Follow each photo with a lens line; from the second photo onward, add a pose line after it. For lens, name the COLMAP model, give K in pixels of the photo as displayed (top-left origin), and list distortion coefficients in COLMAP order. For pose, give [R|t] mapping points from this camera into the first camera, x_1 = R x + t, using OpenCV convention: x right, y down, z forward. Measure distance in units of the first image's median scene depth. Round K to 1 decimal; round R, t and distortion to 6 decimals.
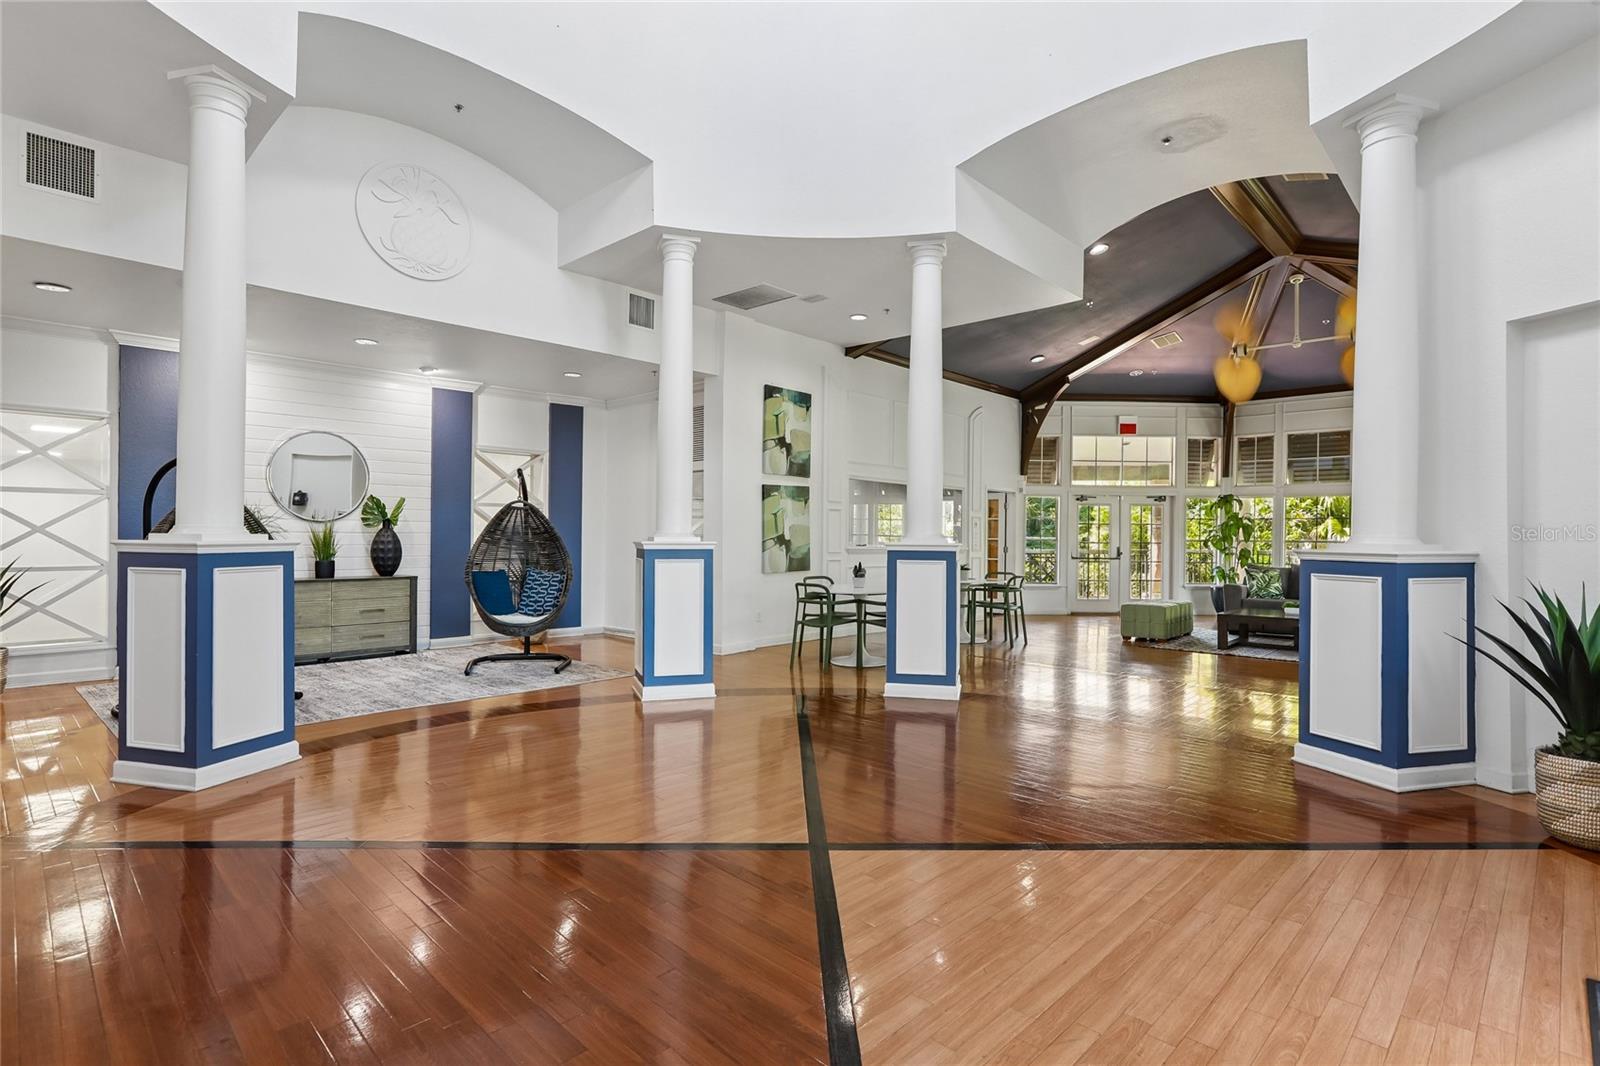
lens RADIAL K [[795.4, 0, 799.2], [0, 795.4, 529.9], [0, 0, 1]] dist [-0.002726, -0.000259]
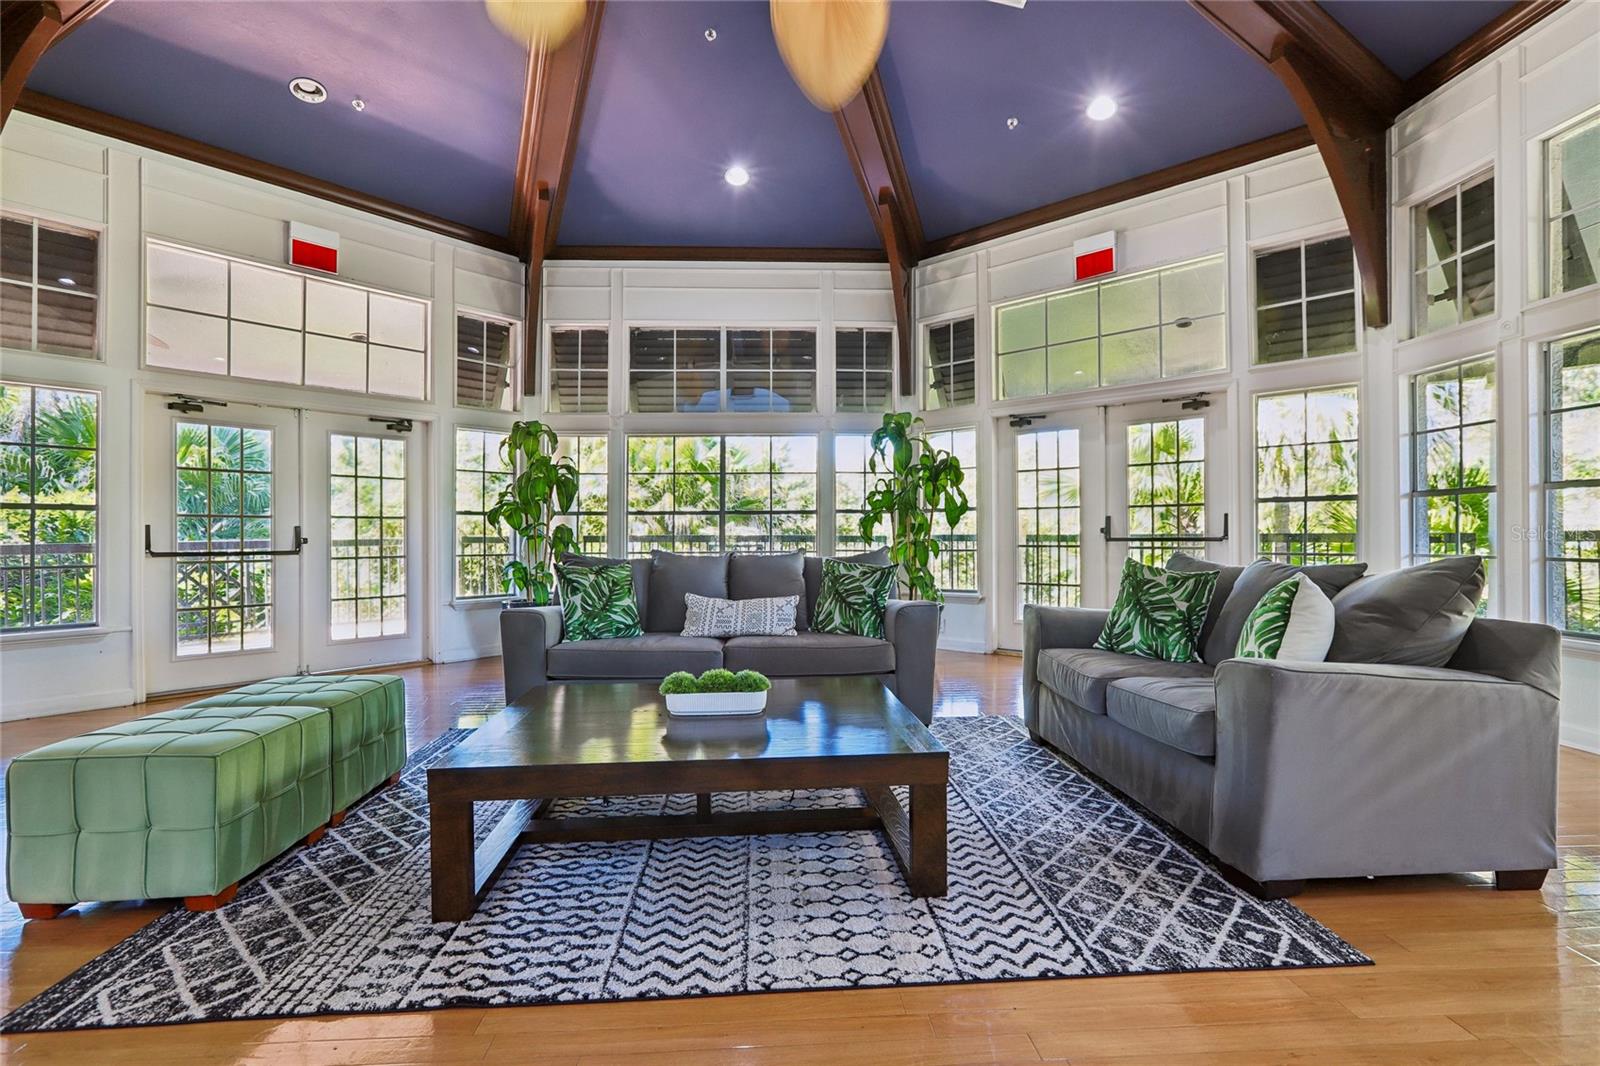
lens RADIAL K [[744.1, 0, 809.5], [0, 744.1, 526.2], [0, 0, 1]] dist [-0.003375, -0.000156]
pose [[0.684837, -0.007088, 0.728662, 0.301765], [0.009918, 0.999951, 0.000405, 0.024323], [-0.728629, 0.006950, 0.684874, 0.522125]]
